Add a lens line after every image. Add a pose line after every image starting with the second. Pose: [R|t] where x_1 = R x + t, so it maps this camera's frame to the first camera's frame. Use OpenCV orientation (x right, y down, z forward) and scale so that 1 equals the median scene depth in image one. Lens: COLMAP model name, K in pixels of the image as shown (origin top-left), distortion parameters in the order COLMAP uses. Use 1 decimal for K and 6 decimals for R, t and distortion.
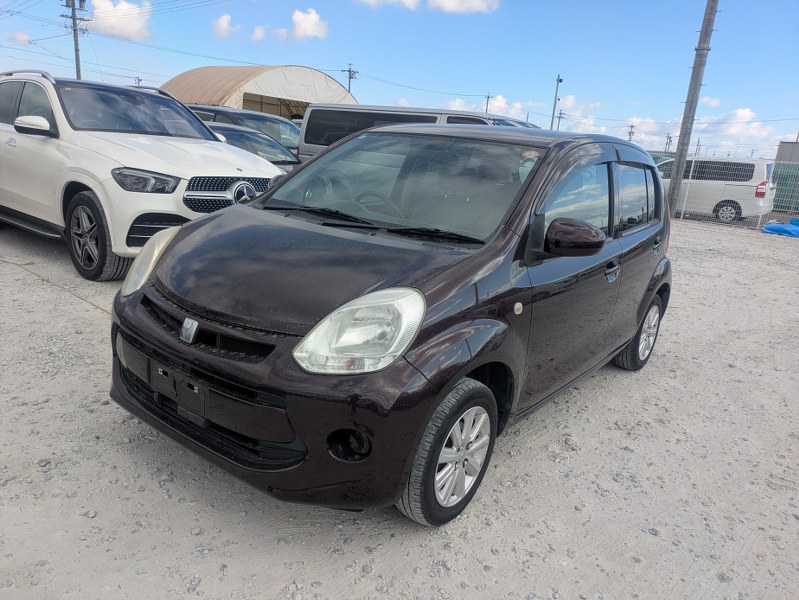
lens RADIAL K [[610.4, 0, 397.0], [0, 610.4, 320.6], [0, 0, 1]] dist [0.037457, -0.007322]
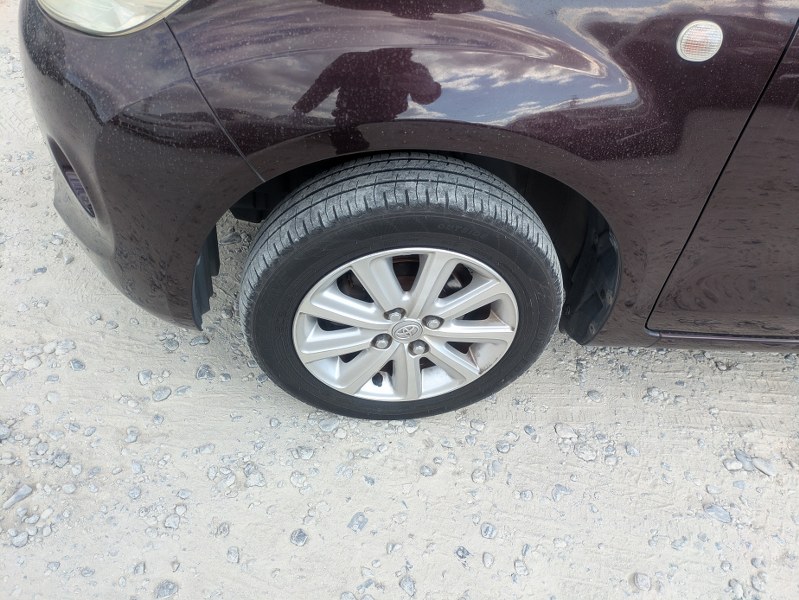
lens RADIAL K [[601.5, 0, 405.4], [0, 601.5, 299.1], [0, 0, 1]] dist [0.050613, -0.036156]
pose [[0.679580, 0.515713, -0.521739, 0.328176], [-0.284551, 0.840826, 0.460480, -0.010419], [0.676167, -0.164472, 0.718155, 0.664057]]
